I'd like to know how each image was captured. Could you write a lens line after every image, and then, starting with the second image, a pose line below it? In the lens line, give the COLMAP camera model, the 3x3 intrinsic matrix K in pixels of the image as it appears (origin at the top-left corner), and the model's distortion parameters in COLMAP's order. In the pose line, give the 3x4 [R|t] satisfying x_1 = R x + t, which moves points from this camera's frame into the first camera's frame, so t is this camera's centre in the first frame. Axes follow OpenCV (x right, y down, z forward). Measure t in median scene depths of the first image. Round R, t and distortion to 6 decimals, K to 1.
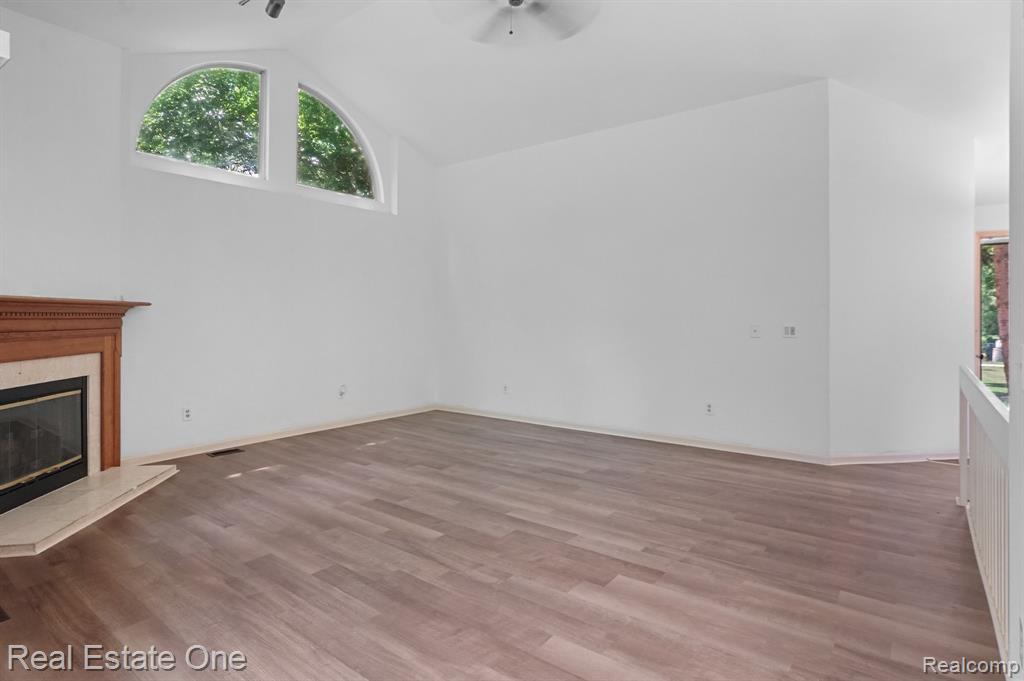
lens RADIAL K [[533.2, 0, 508.5], [0, 533.2, 312.0], [0, 0, 1]] dist [-0.002739, 0.000609]
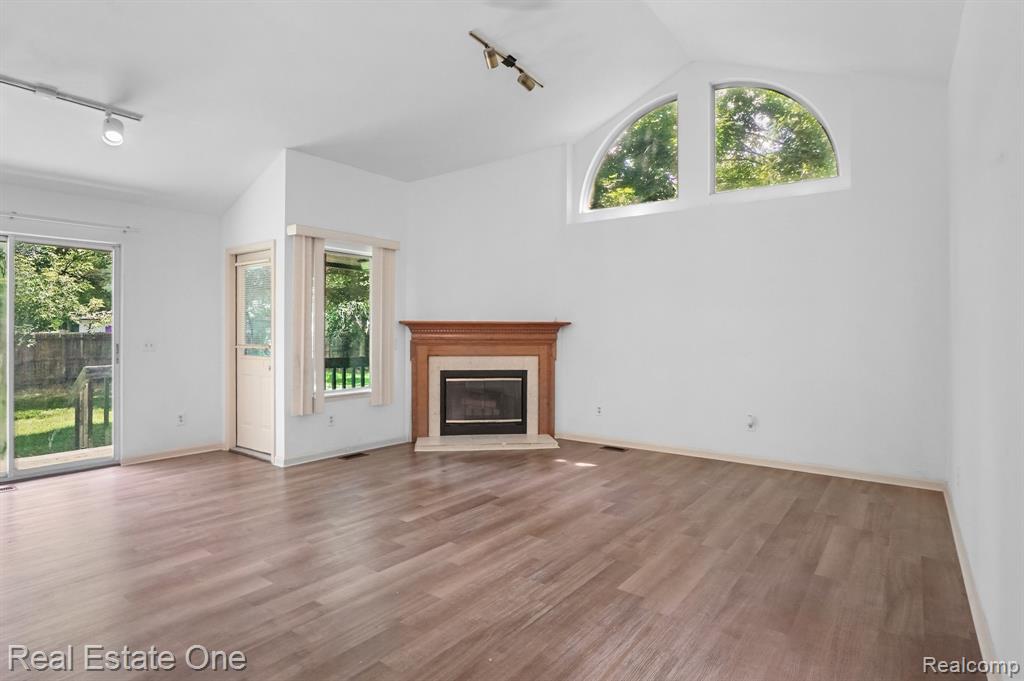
lens RADIAL K [[543.3, 0, 510.8], [0, 543.3, 332.0], [0, 0, 1]] dist [-0.002001, -0.000101]
pose [[0.019256, 0.000261, -0.999815, 0.881123], [-0.000619, 1.000000, 0.000249, 0.008225], [0.999814, 0.000614, 0.019256, 1.009061]]
